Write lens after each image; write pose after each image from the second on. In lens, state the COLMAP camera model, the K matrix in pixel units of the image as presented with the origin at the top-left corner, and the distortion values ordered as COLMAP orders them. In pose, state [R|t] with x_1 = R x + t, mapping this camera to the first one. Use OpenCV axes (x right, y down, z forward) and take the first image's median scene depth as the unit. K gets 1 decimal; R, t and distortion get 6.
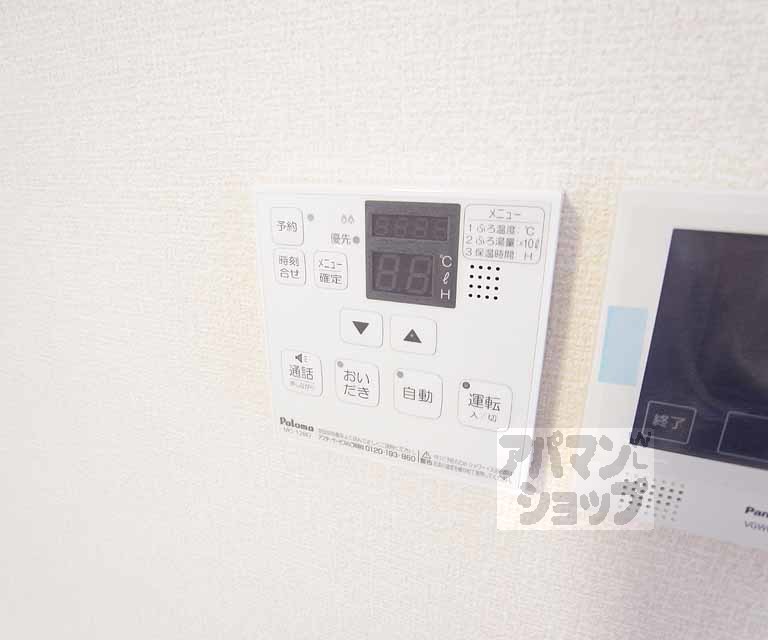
lens RADIAL K [[464.4, 0, 382.7], [0, 464.4, 322.5], [0, 0, 1]] dist [-0.045769, 0.006958]
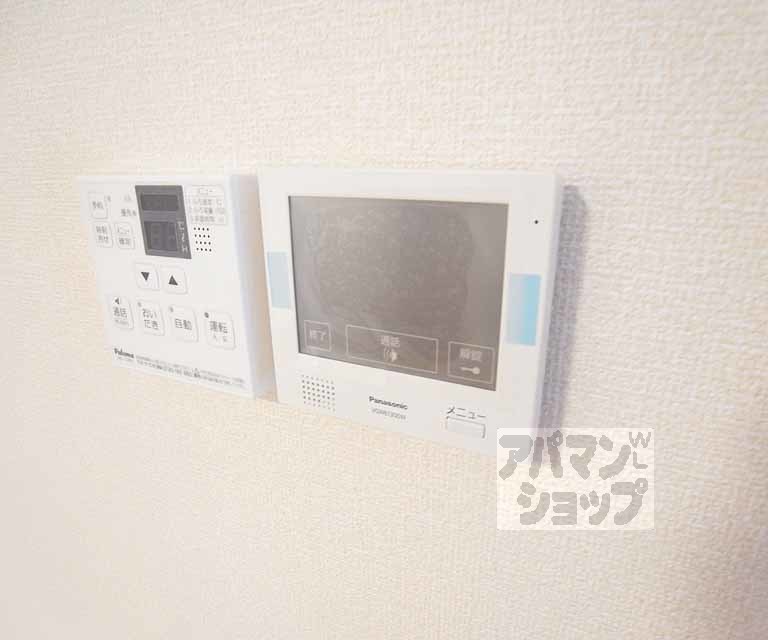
lens RADIAL K [[464.4, 0, 385.9], [0, 464.4, 317.8], [0, 0, 1]] dist [-0.045769, 0.006958]
pose [[0.998720, 0.008475, -0.049866, 0.775343], [-0.009366, 0.999800, -0.017656, 0.159704], [0.049706, 0.018101, 0.998600, -0.362855]]
